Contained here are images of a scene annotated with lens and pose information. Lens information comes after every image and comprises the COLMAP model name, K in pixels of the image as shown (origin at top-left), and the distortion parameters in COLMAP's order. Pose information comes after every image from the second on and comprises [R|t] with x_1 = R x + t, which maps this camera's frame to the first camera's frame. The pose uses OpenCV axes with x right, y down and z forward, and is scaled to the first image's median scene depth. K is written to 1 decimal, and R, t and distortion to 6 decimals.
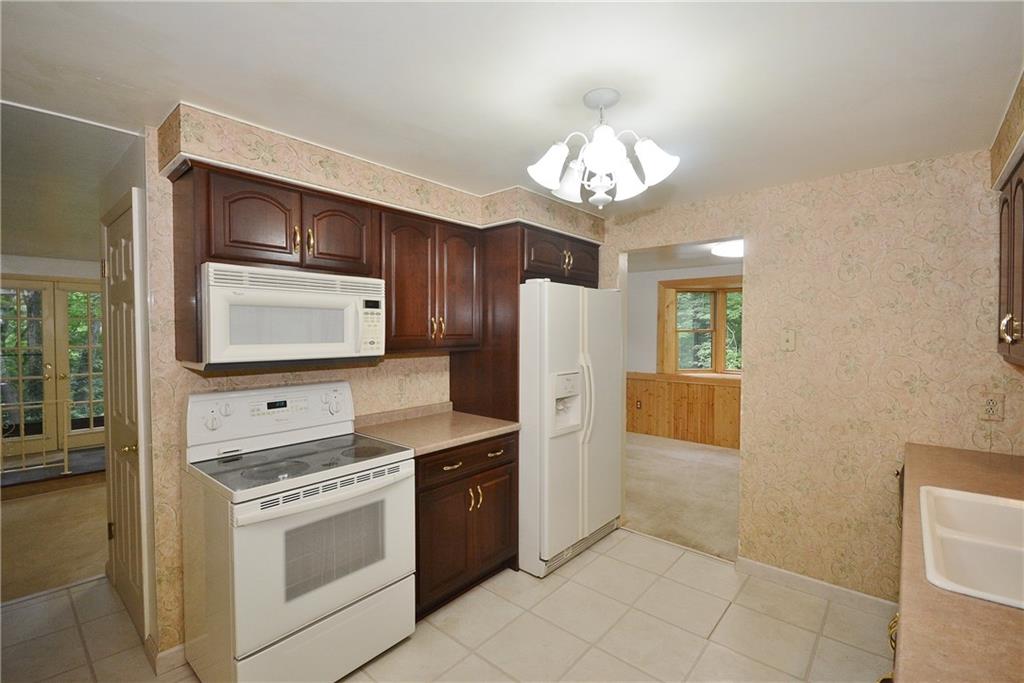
lens RADIAL K [[458.6, 0, 508.5], [0, 458.6, 342.1], [0, 0, 1]] dist [0.030757, -0.025113]
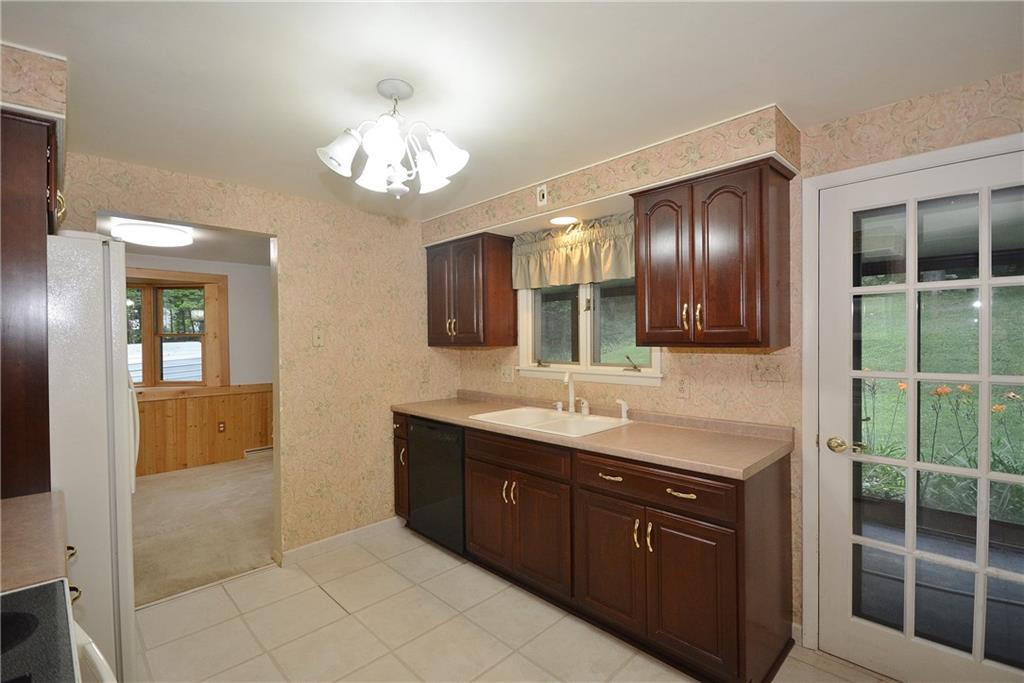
lens RADIAL K [[458.6, 0, 508.5], [0, 458.6, 342.1], [0, 0, 1]] dist [0.030757, -0.025113]
pose [[0.076625, -0.012836, 0.996977, -0.486673], [0.037801, 0.999236, 0.009960, 0.014674], [-0.996343, 0.036923, 0.077052, 0.438373]]
